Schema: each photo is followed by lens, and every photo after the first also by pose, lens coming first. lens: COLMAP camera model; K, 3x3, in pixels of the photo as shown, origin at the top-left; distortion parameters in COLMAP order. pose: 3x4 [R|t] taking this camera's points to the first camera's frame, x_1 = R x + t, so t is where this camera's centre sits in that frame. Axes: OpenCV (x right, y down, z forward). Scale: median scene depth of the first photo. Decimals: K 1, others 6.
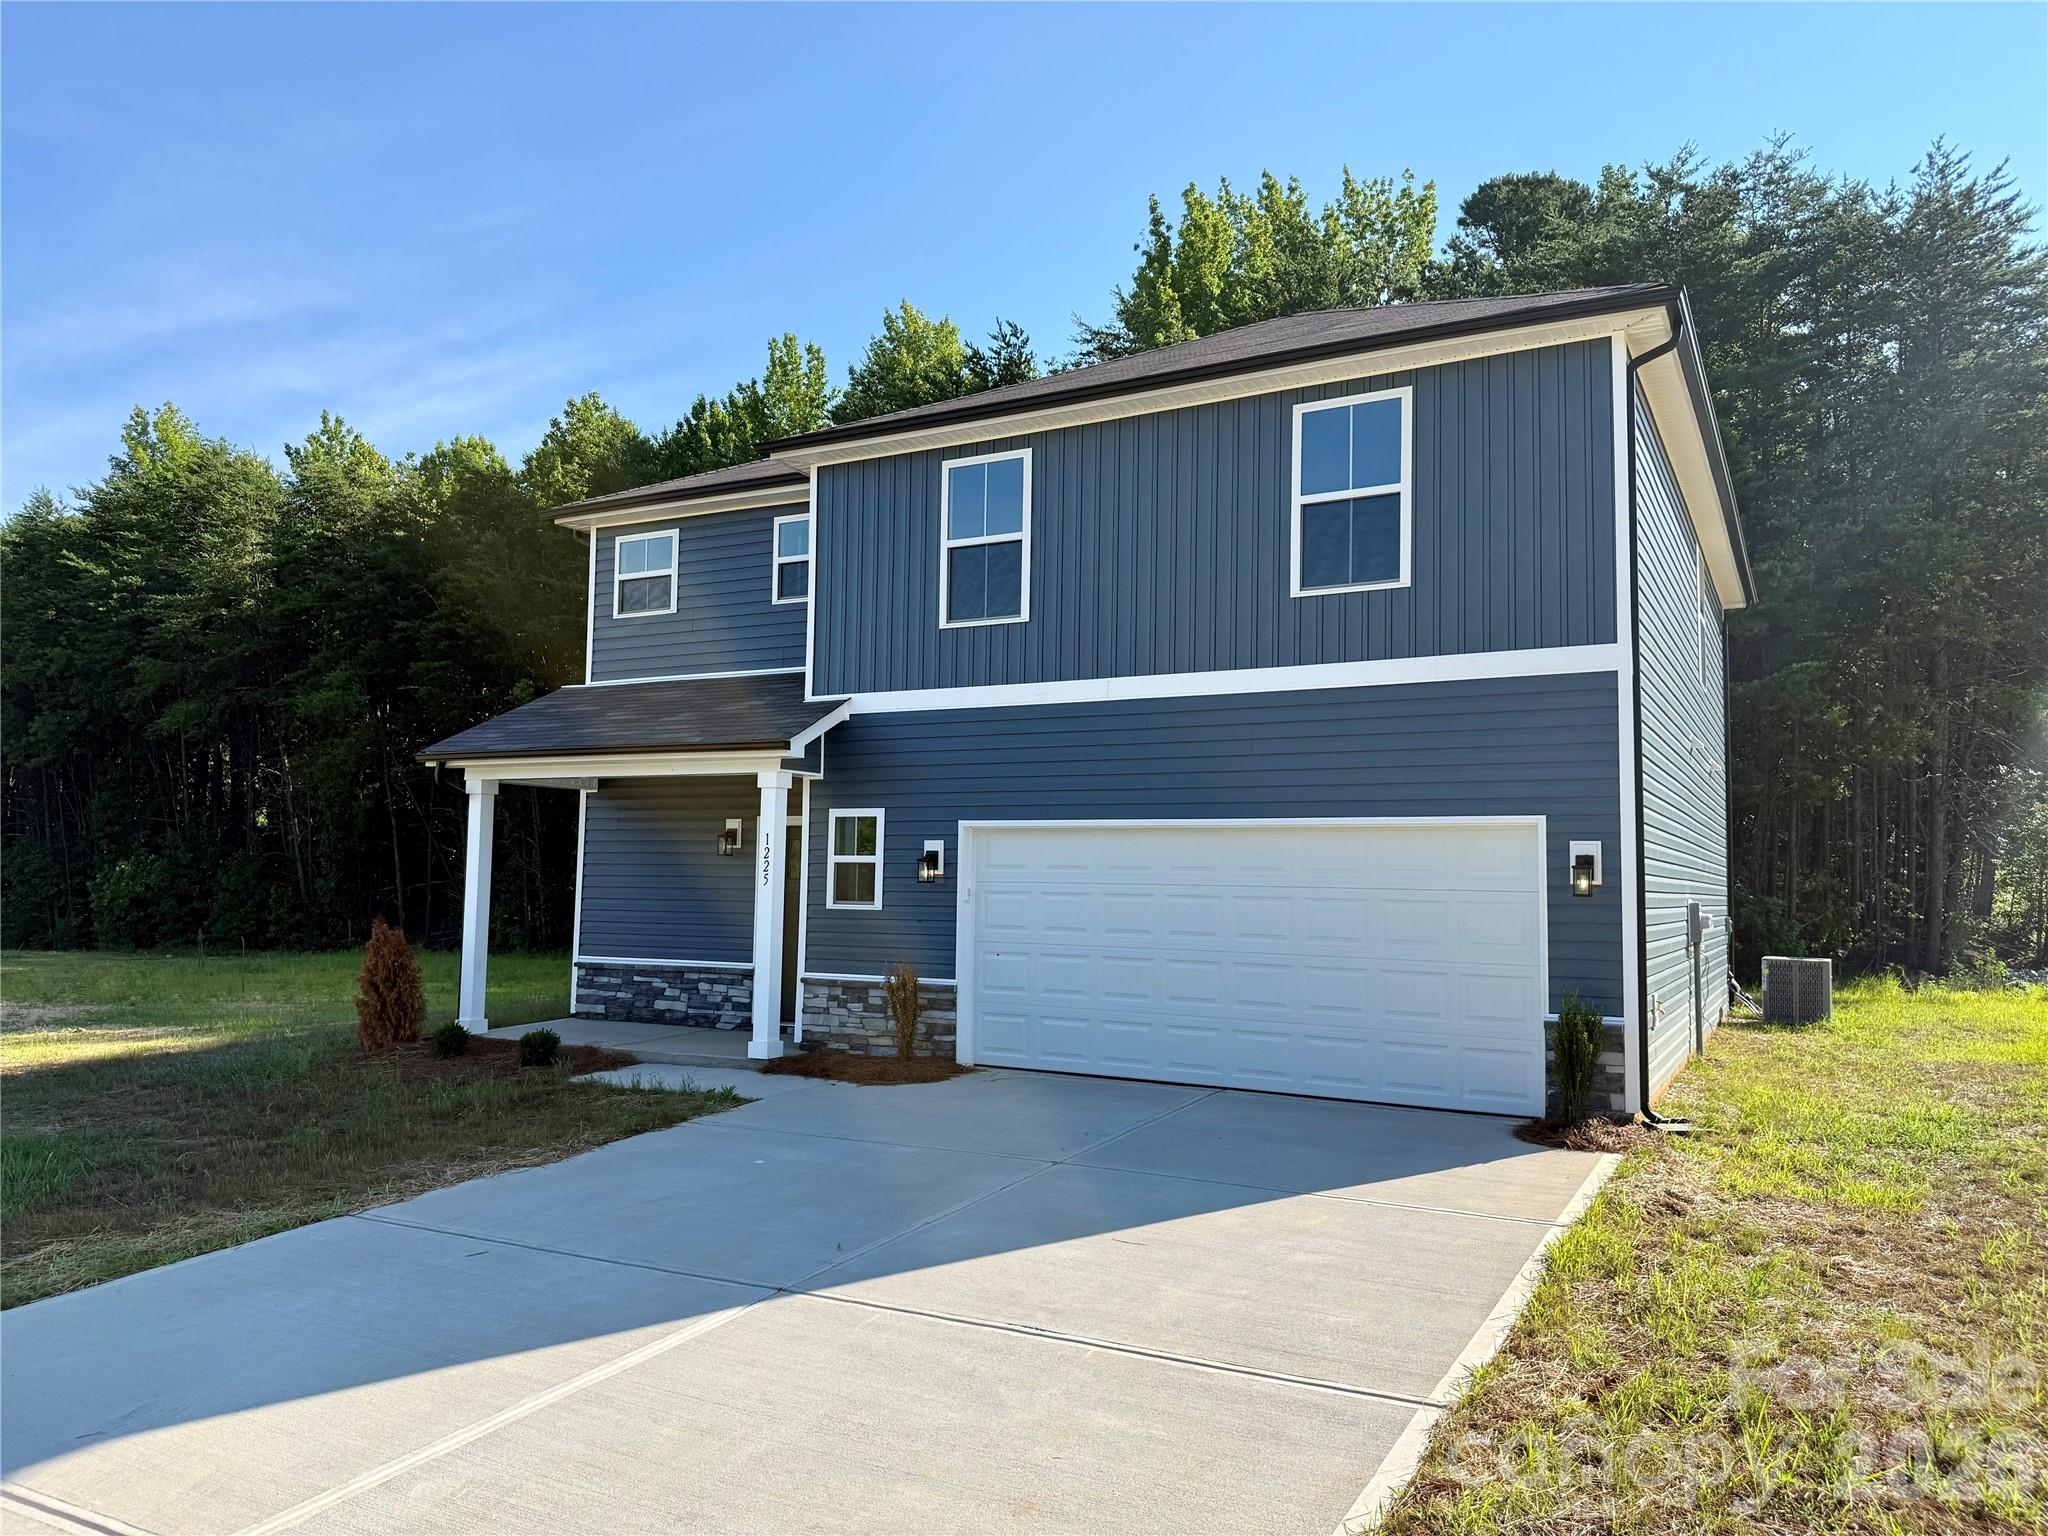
lens RADIAL K [[1452.7, 0, 1027.6], [0, 1452.7, 769.8], [0, 0, 1]] dist [0.095048, 0.000623]
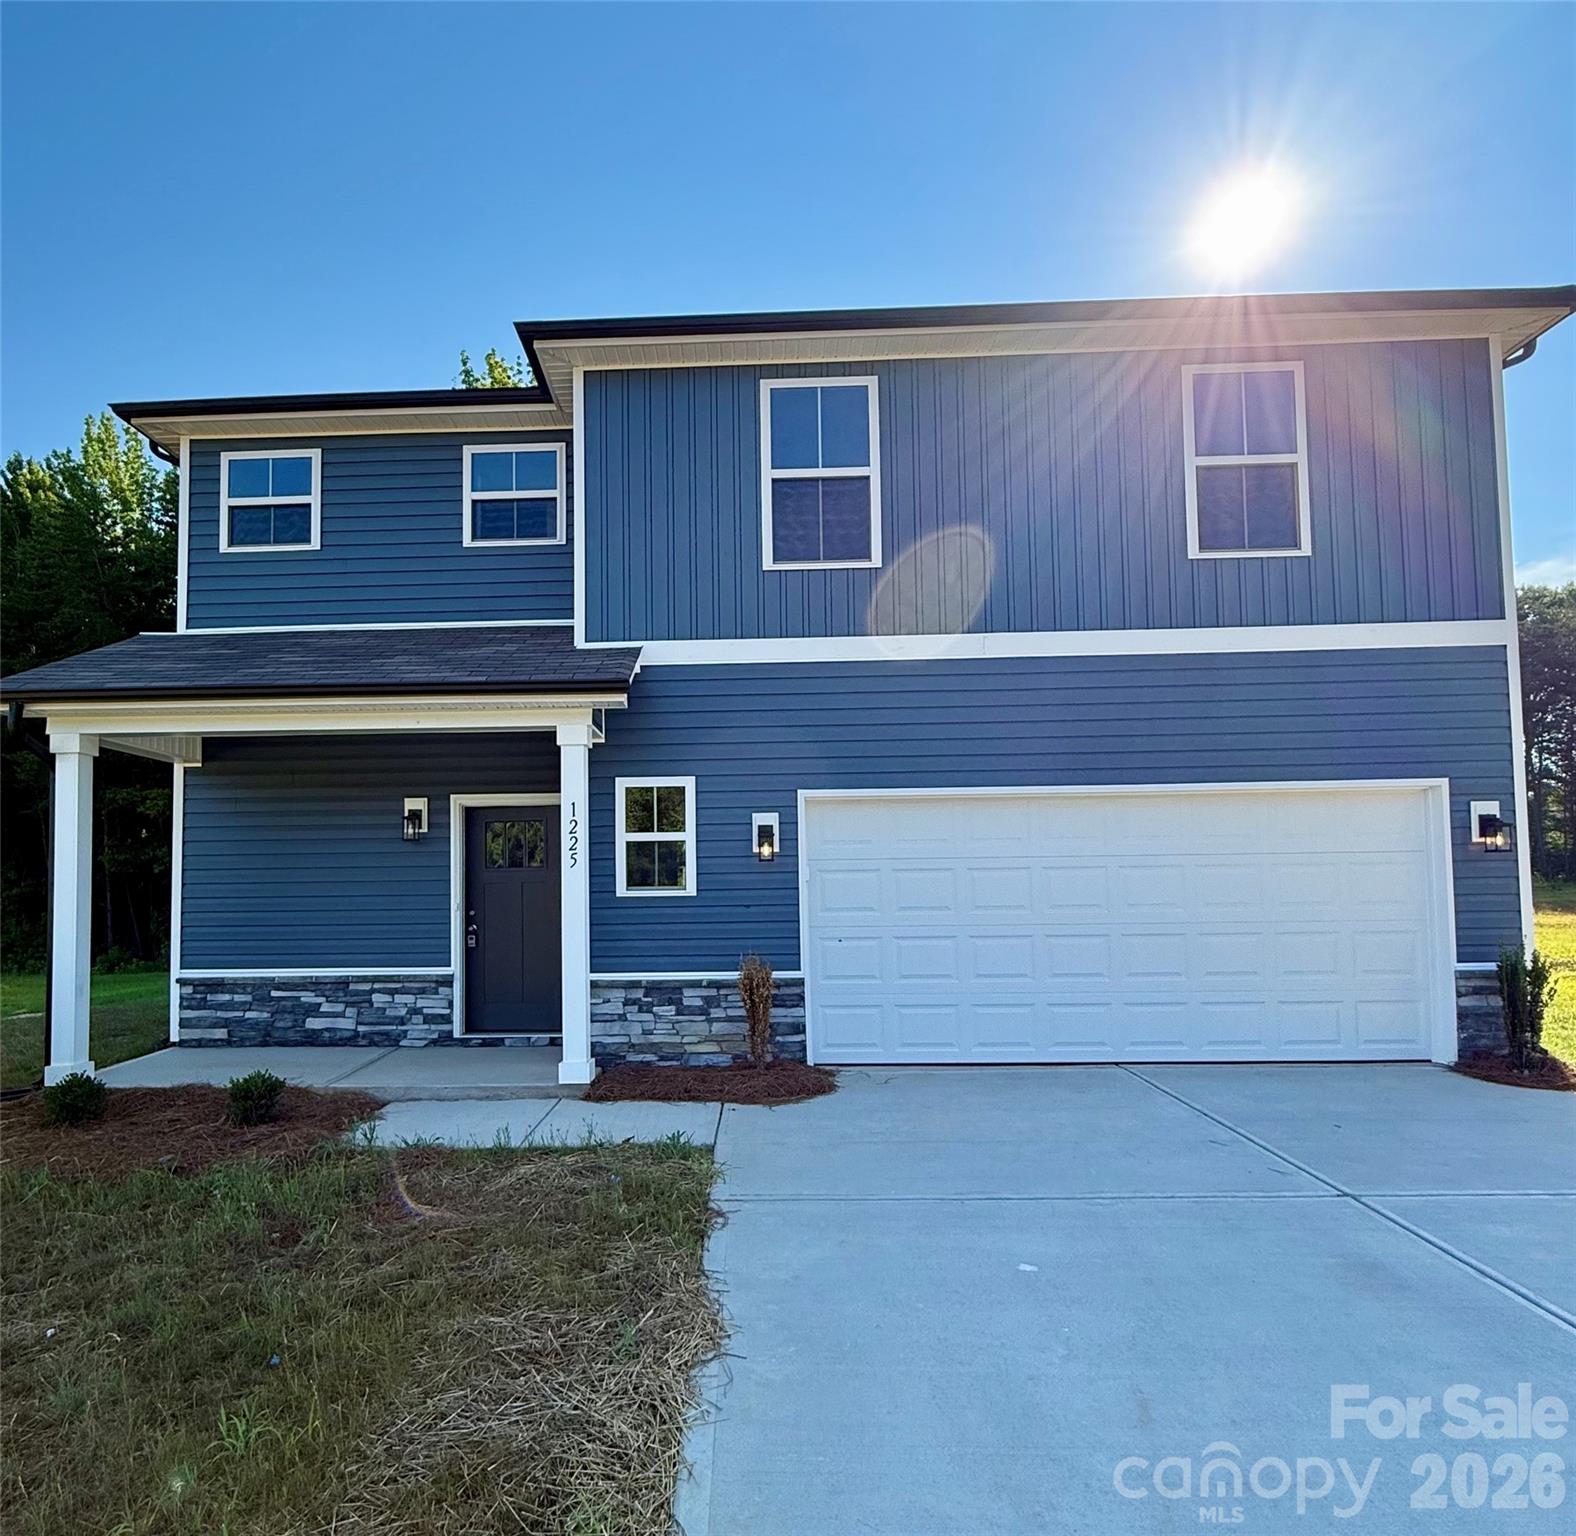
lens RADIAL K [[1015.3, 0, 806.3], [0, 1015.3, 843.6], [0, 0, 1]] dist [-0.008132, 0.007642]
pose [[0.892546, -0.005869, 0.450918, -0.305315], [-0.008607, 0.999511, 0.030047, 0.046805], [-0.450874, -0.030699, 0.892060, 0.434852]]
